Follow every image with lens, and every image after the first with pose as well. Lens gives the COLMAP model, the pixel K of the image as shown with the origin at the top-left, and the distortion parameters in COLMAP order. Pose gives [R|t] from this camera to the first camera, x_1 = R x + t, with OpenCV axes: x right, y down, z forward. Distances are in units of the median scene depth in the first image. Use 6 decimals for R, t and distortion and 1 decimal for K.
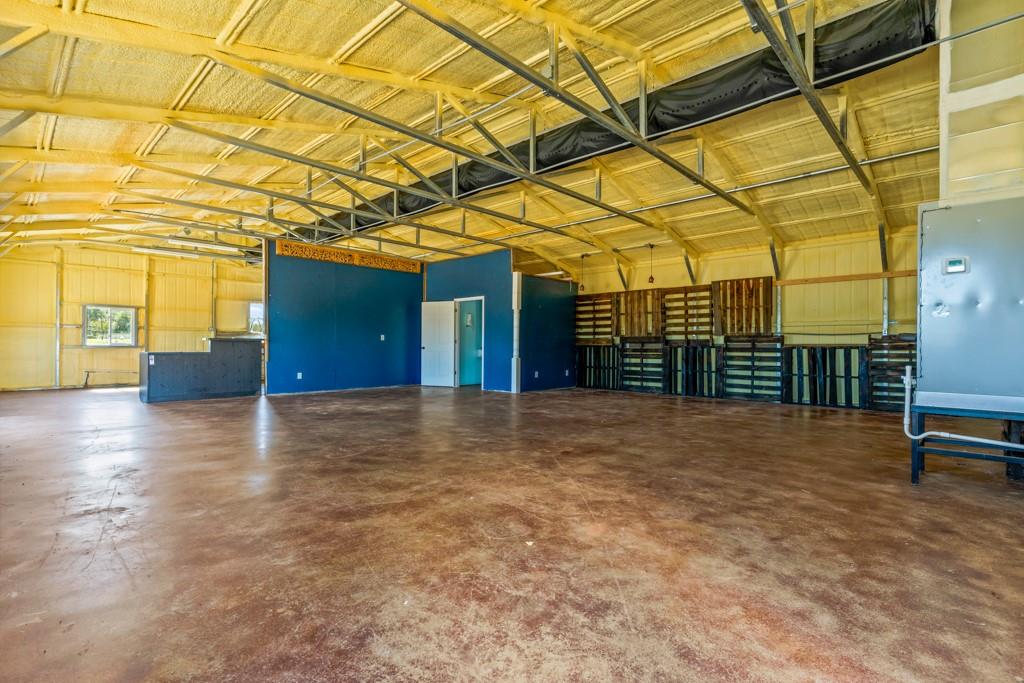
lens RADIAL K [[493.9, 0, 519.3], [0, 493.9, 324.6], [0, 0, 1]] dist [0.001105, 0.000055]
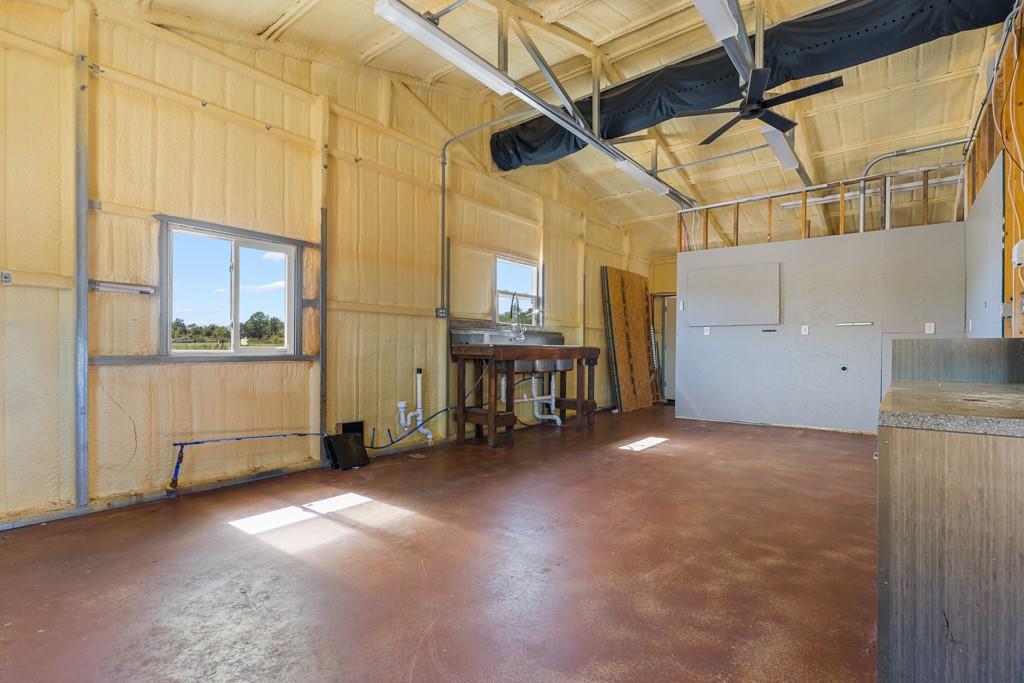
lens RADIAL K [[493.9, 0, 497.6], [0, 493.9, 352.1], [0, 0, 1]] dist [0.001105, 0.000055]
pose [[0.997339, -0.003476, 0.072825, -0.238936], [-0.000025, 0.998847, 0.048013, 0.008587], [-0.072908, -0.047887, 0.996188, 0.232339]]
